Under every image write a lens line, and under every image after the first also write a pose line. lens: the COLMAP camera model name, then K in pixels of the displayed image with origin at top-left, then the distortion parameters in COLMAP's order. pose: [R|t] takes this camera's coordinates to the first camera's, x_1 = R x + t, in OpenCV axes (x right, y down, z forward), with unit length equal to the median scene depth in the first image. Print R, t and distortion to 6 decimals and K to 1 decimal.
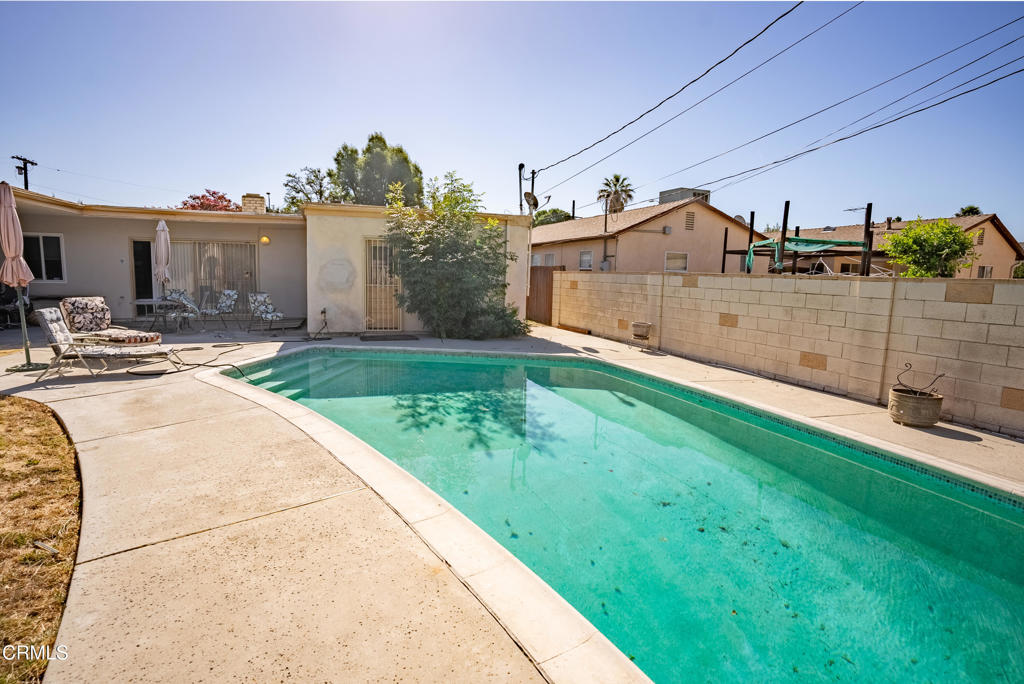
lens RADIAL K [[471.3, 0, 515.6], [0, 471.3, 328.7], [0, 0, 1]] dist [-0.032782, 0.000358]
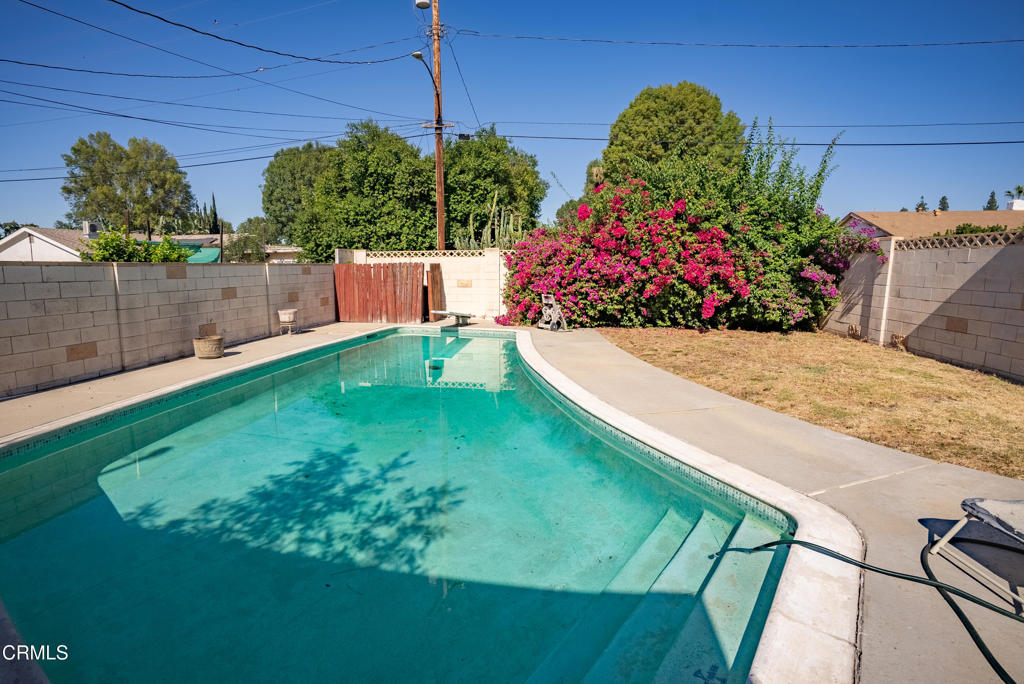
lens RADIAL K [[471.3, 0, 515.6], [0, 471.3, 328.7], [0, 0, 1]] dist [-0.032782, 0.000358]
pose [[-0.907037, -0.097629, 0.409577, -0.513721], [0.004112, 0.970646, 0.240476, -0.186130], [-0.421032, 0.219804, -0.880010, 1.350128]]
